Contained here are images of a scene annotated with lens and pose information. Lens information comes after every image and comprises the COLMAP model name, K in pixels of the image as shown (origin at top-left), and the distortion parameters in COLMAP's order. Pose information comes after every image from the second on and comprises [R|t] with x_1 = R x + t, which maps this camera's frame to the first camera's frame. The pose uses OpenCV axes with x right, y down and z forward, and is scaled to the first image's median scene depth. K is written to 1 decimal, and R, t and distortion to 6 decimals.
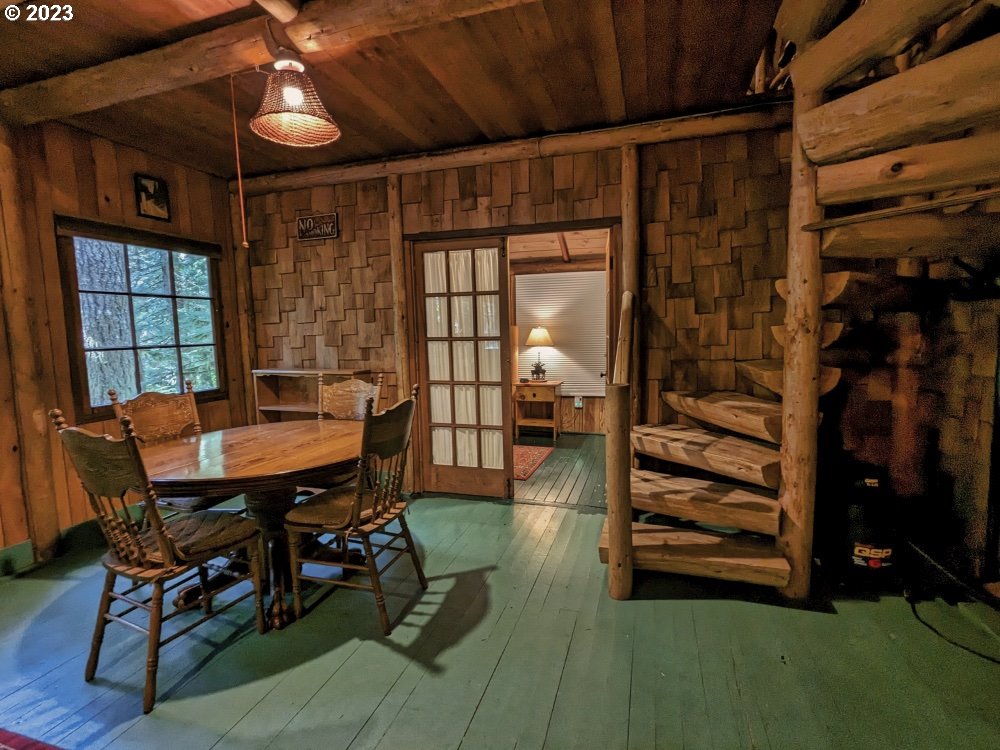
lens RADIAL K [[474.0, 0, 503.0], [0, 474.0, 377.8], [0, 0, 1]] dist [0.000438, 0.000349]
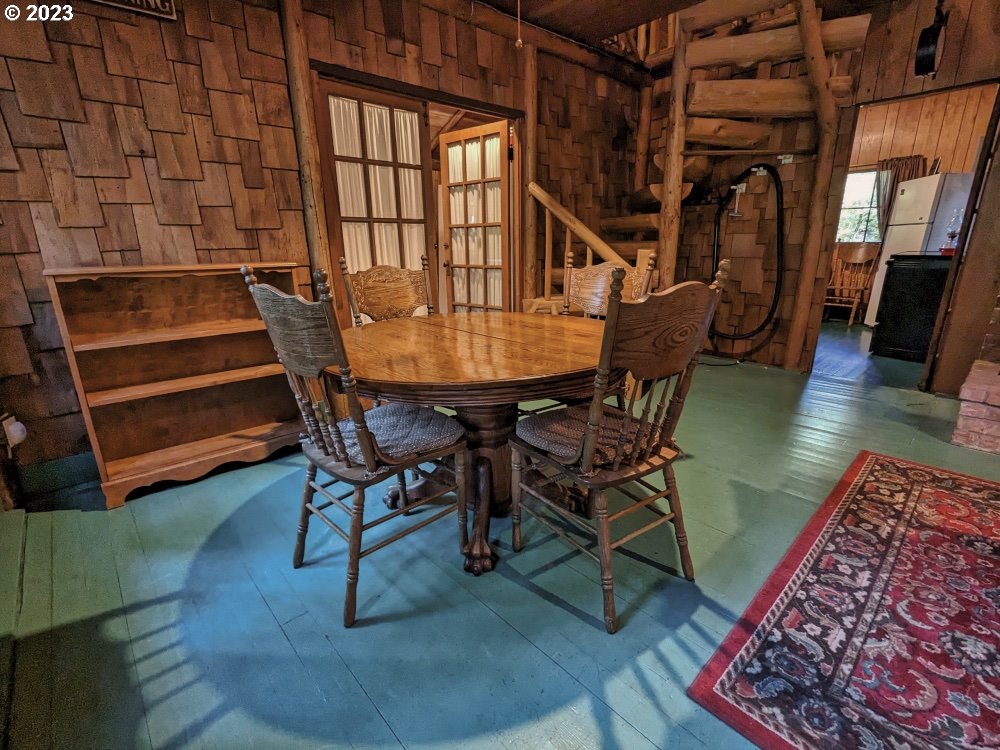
lens RADIAL K [[474.0, 0, 503.0], [0, 474.0, 377.8], [0, 0, 1]] dist [0.000438, 0.000349]
pose [[0.499647, -0.228558, 0.835532, -0.754859], [0.088825, 0.972997, 0.213044, 0.029785], [-0.861663, -0.032230, 0.506457, 0.386714]]
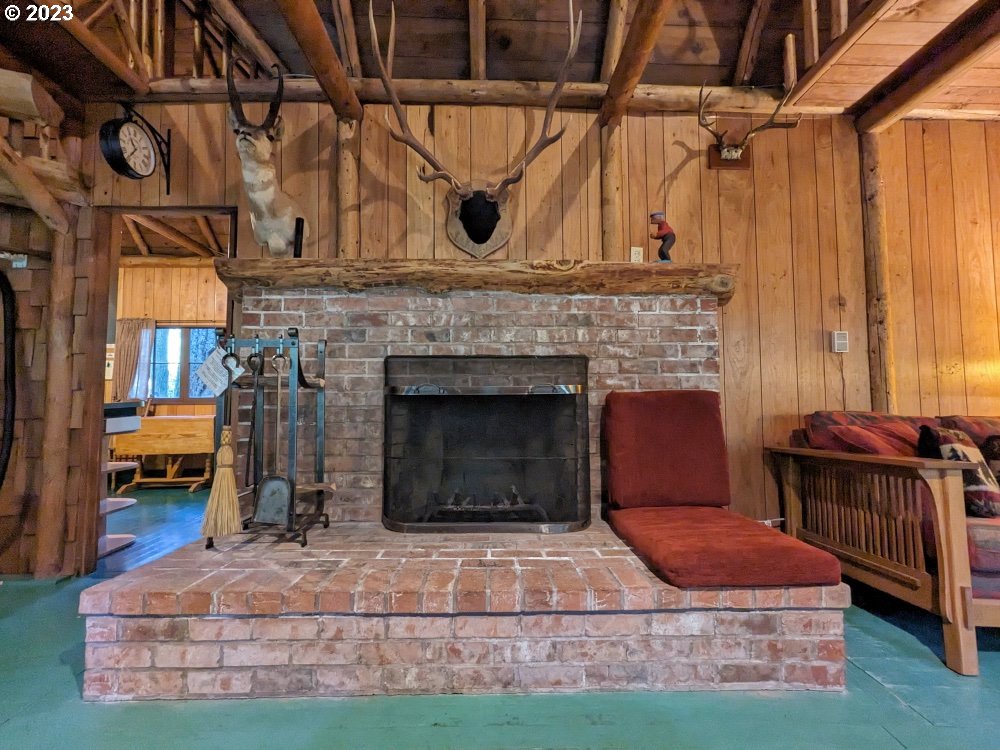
lens RADIAL K [[474.0, 0, 503.0], [0, 474.0, 377.8], [0, 0, 1]] dist [0.000438, 0.000349]
pose [[-0.333155, 0.087028, 0.938847, -0.358295], [0.102769, 0.993150, -0.055594, 0.129260], [-0.937255, 0.077963, -0.339817, -0.039125]]
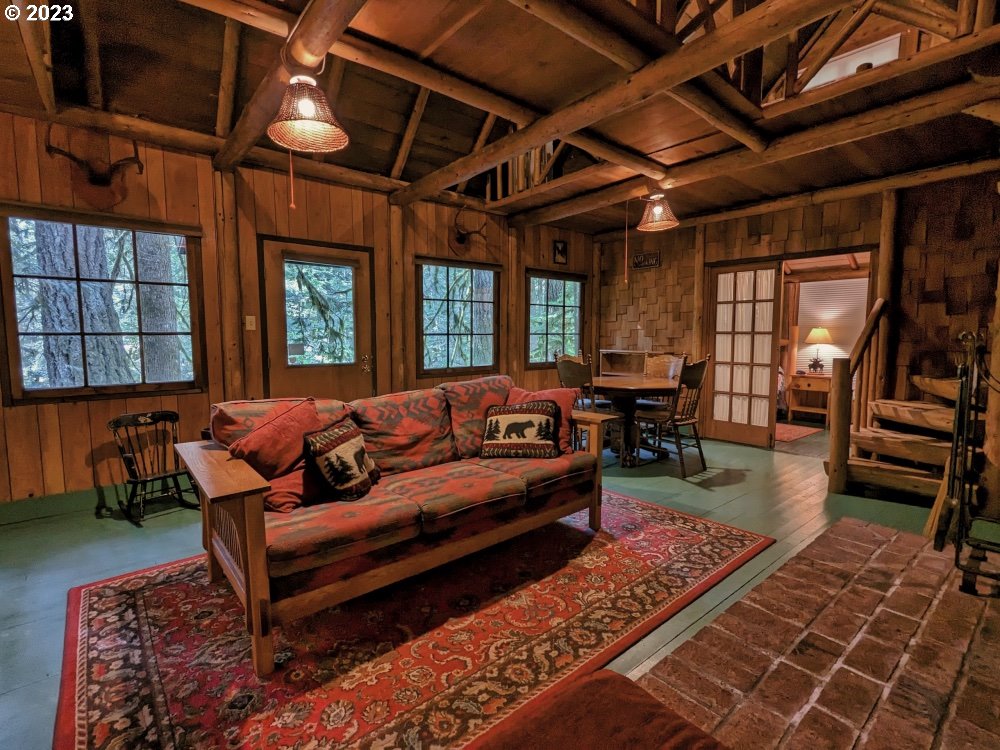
lens RADIAL K [[474.0, 0, 503.0], [0, 474.0, 377.8], [0, 0, 1]] dist [0.000438, 0.000349]
pose [[0.842046, 0.069105, -0.534961, 0.082635], [-0.072799, 0.997245, 0.014234, 0.087538], [0.534471, 0.026959, 0.844757, -0.609105]]
